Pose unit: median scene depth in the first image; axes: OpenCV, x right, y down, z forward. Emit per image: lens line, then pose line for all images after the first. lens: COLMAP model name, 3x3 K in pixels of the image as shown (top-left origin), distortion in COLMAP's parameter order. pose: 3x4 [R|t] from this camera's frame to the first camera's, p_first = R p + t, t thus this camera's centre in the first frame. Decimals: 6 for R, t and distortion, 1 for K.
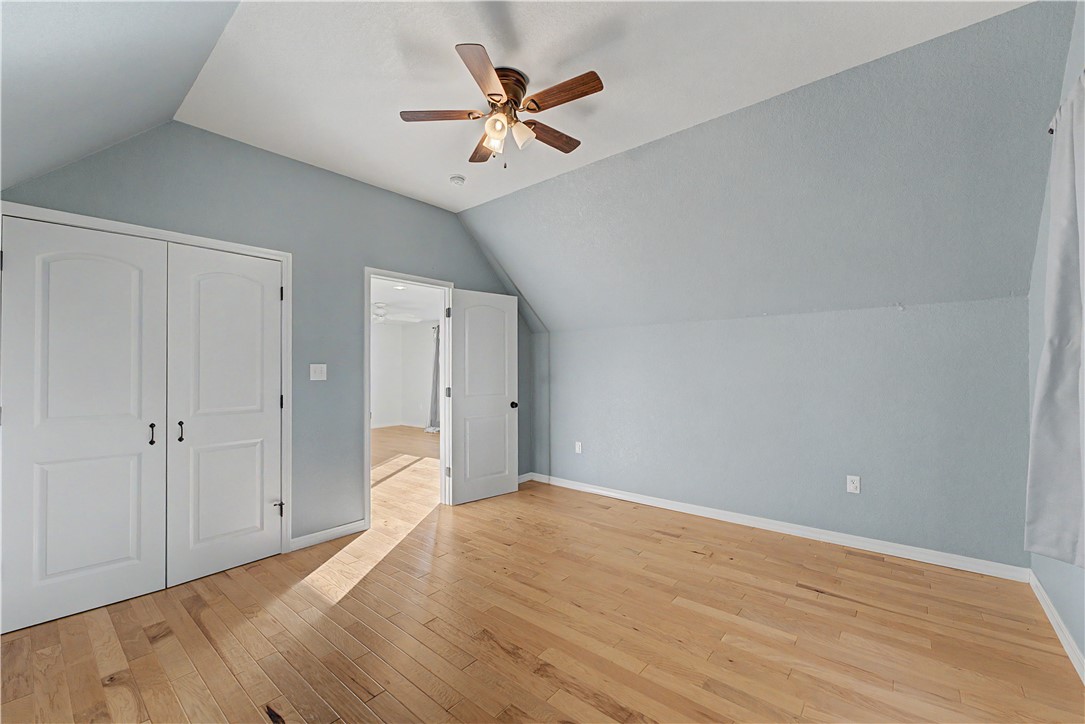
lens RADIAL K [[442.2, 0, 542.5], [0, 442.2, 362.0], [0, 0, 1]] dist [-0.000031, 0.000025]
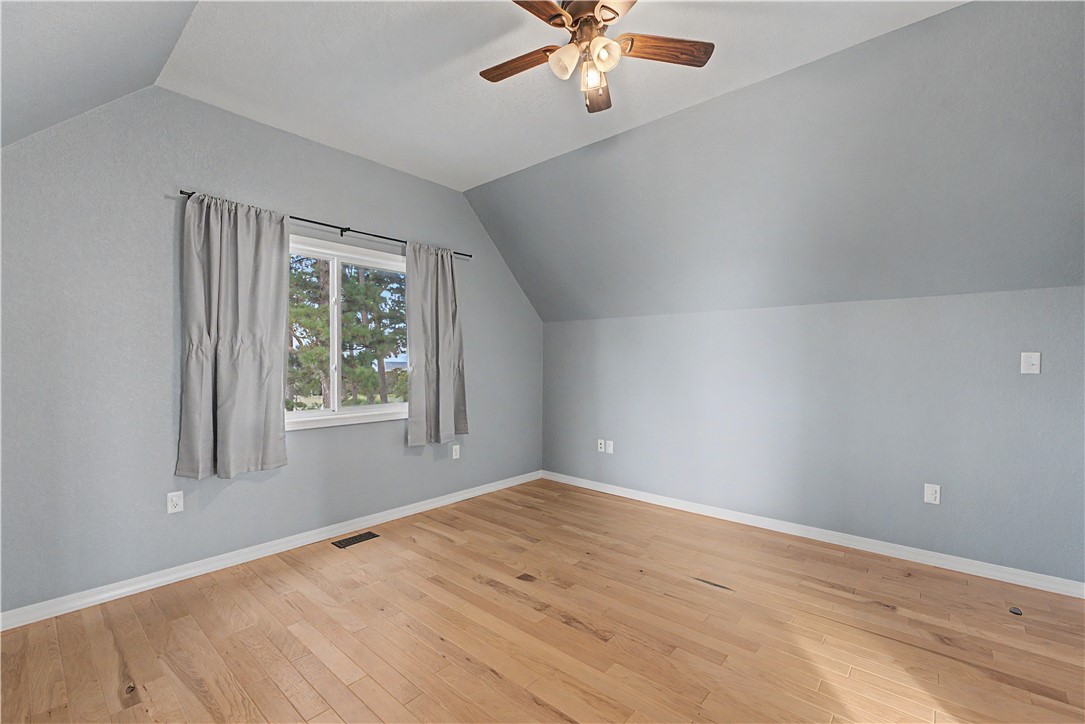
lens RADIAL K [[442.2, 0, 542.5], [0, 442.2, 362.0], [0, 0, 1]] dist [-0.000031, 0.000025]
pose [[-0.999704, 0.006458, 0.023439, -0.026346], [0.006111, 0.999872, -0.014816, 0.033862], [-0.023532, -0.014669, -0.999615, 1.976468]]
